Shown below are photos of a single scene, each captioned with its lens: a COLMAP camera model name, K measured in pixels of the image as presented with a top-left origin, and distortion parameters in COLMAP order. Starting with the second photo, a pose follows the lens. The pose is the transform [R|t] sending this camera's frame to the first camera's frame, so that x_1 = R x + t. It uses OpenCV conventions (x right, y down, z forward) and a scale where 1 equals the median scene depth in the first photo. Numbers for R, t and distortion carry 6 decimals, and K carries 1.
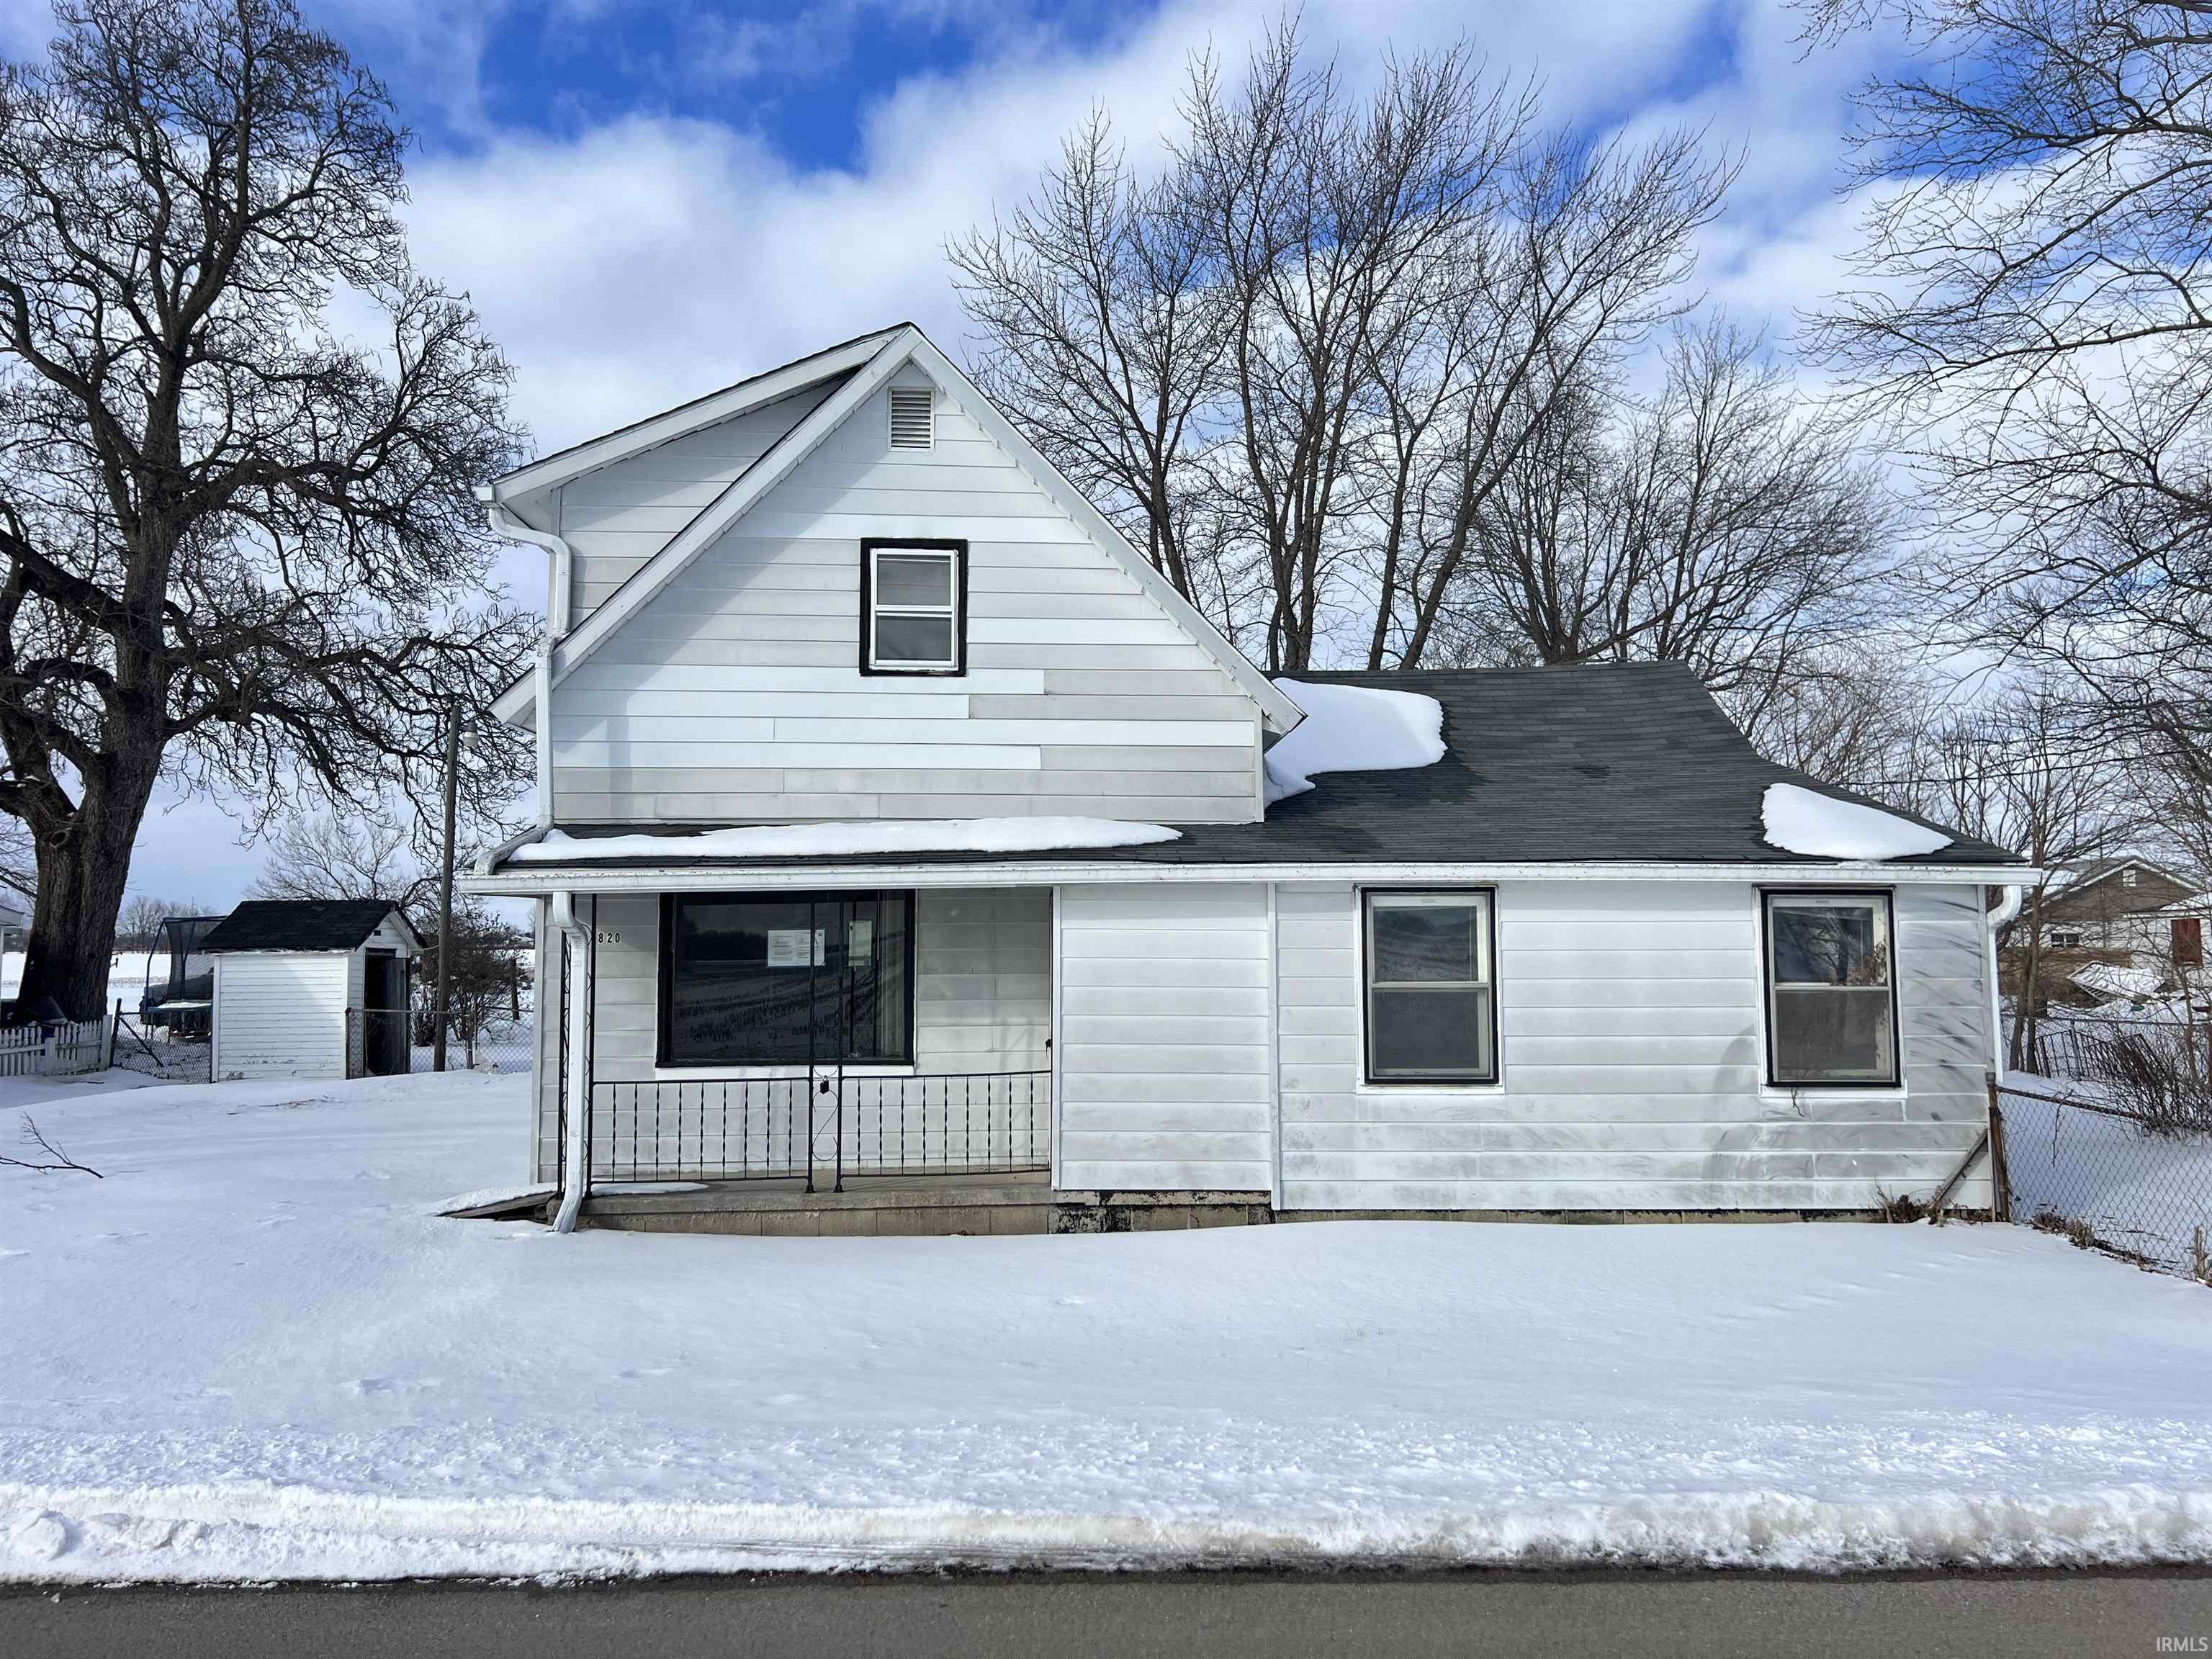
lens RADIAL K [[1681.4, 0, 1113.1], [0, 1681.4, 825.6], [0, 0, 1]] dist [0.162046, -0.431560]
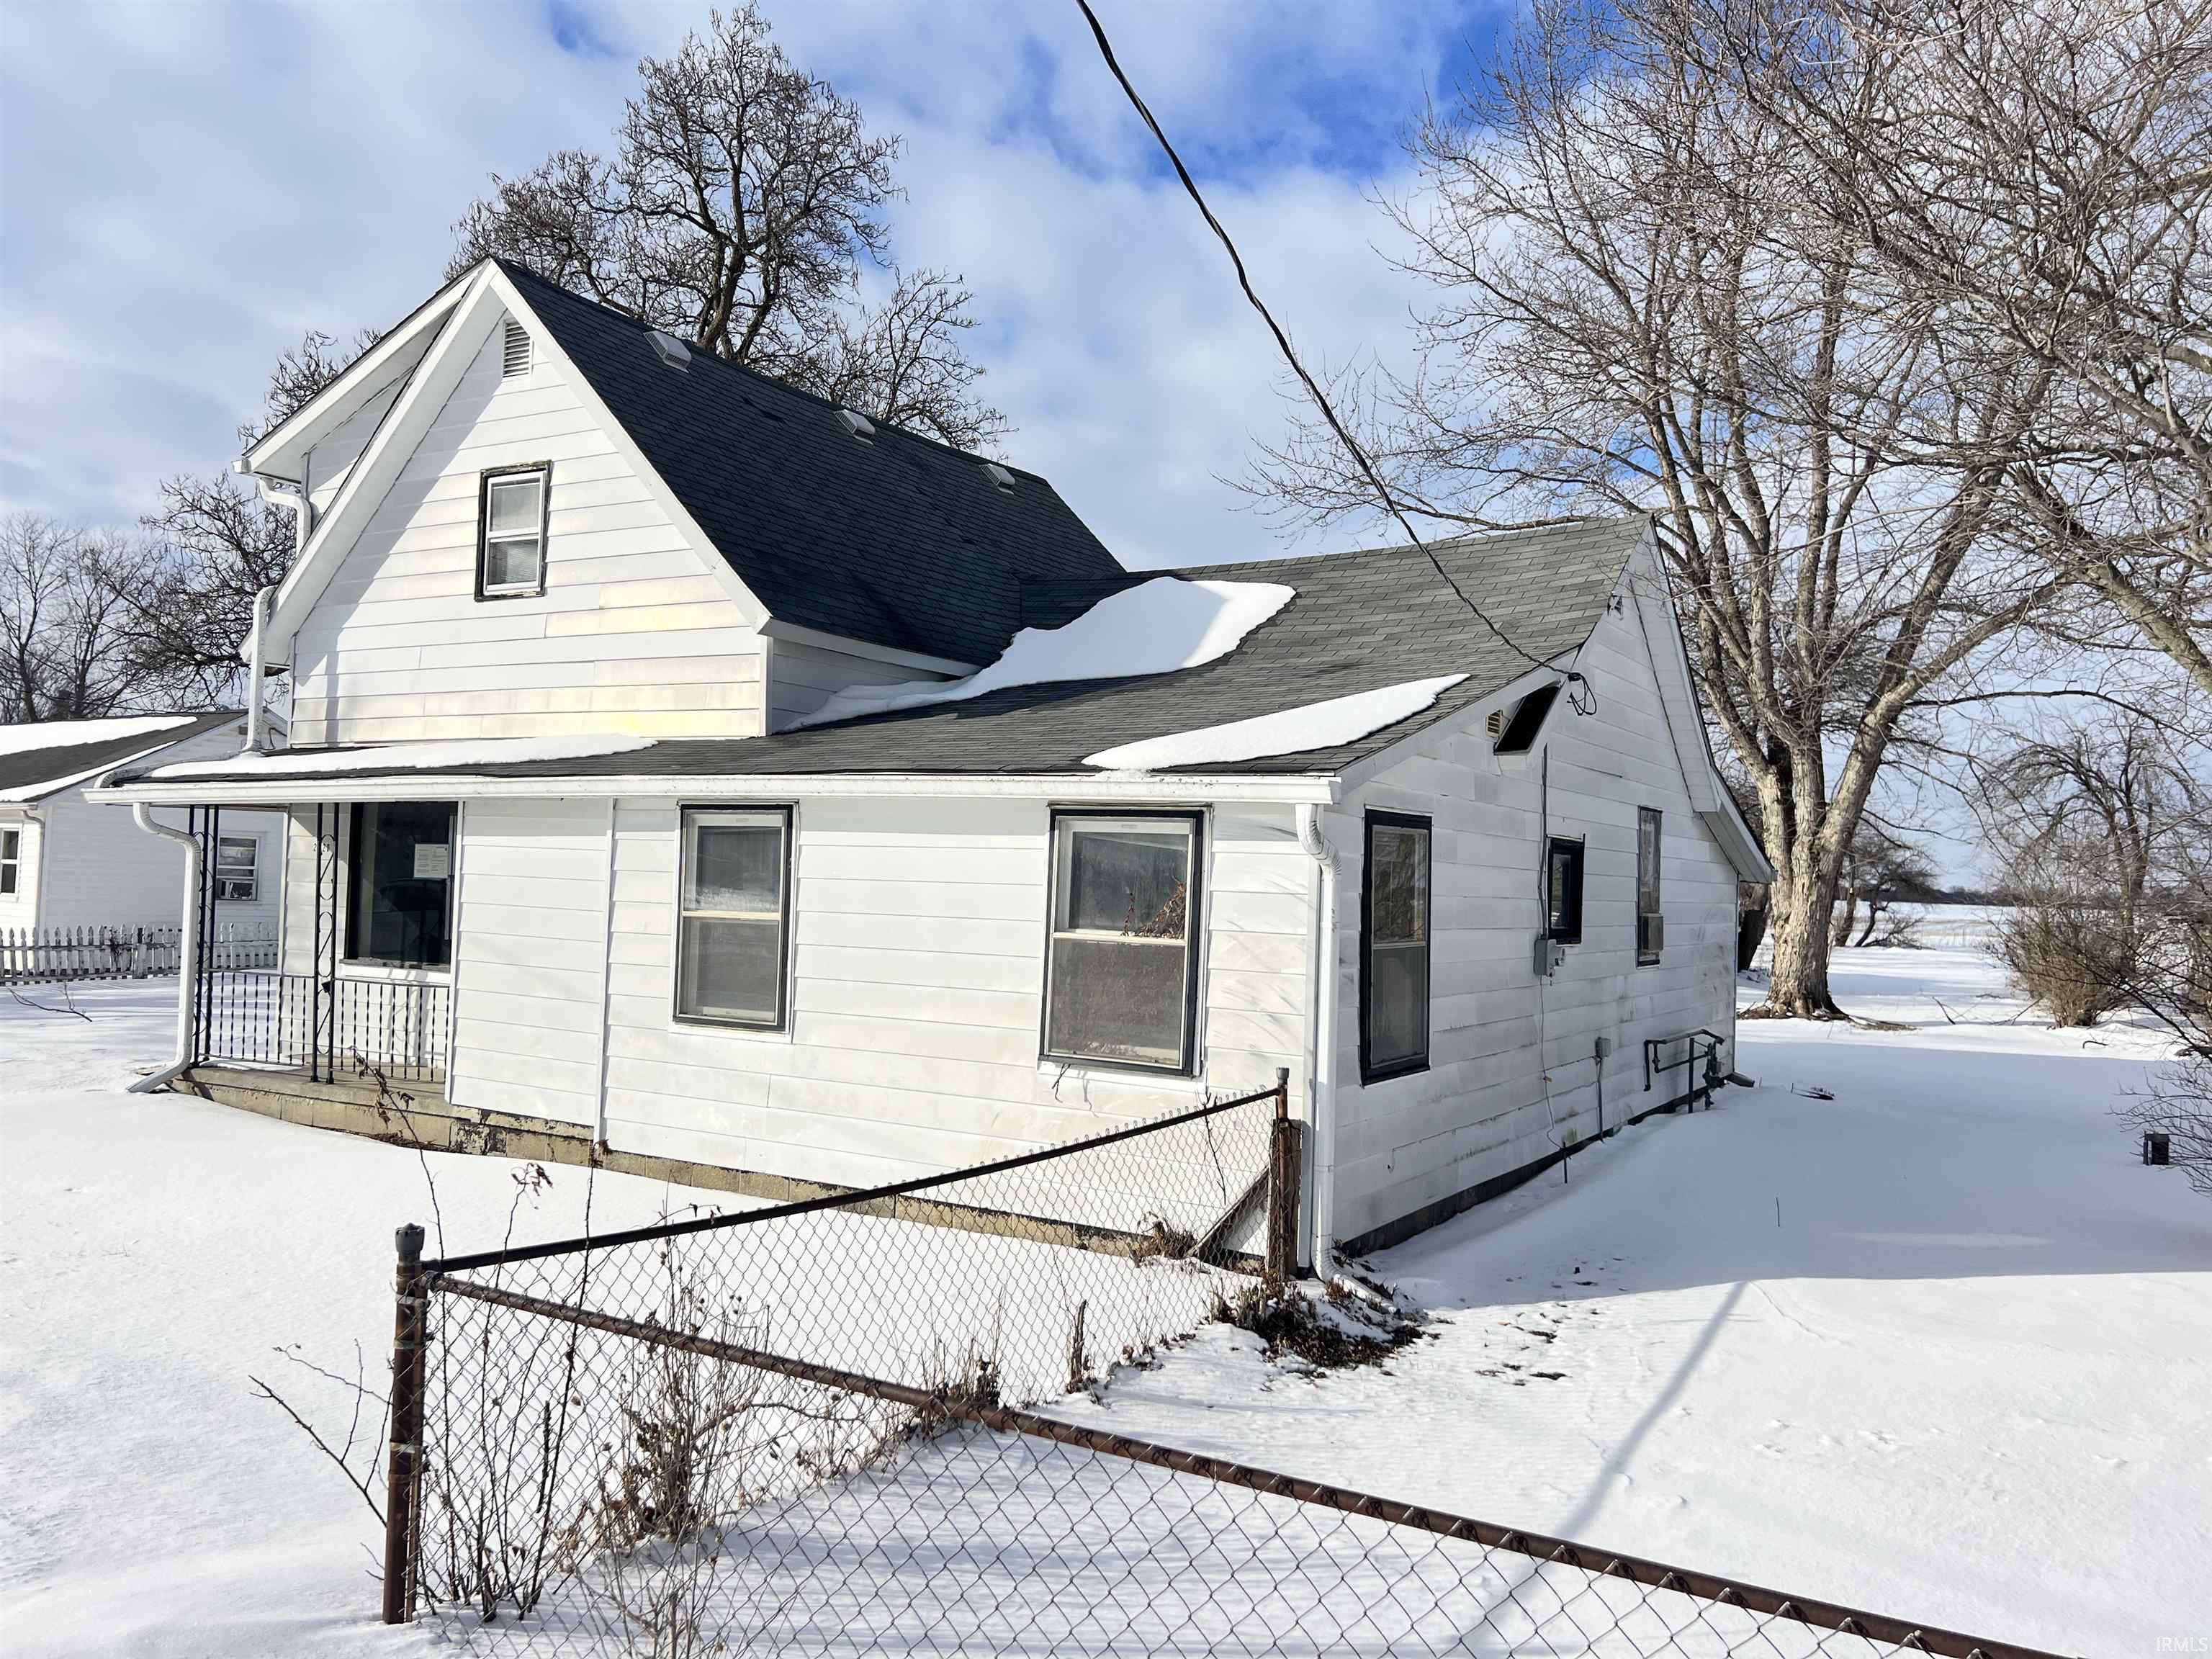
lens RADIAL K [[1655.4, 0, 1106.0], [0, 1655.4, 829.5], [0, 0, 1]] dist [0.130155, -0.286168]
pose [[0.836210, 0.013661, -0.548239, 0.820607], [0.002354, 0.999591, 0.028499, 0.025280], [0.548404, -0.025121, 0.835836, 0.380141]]
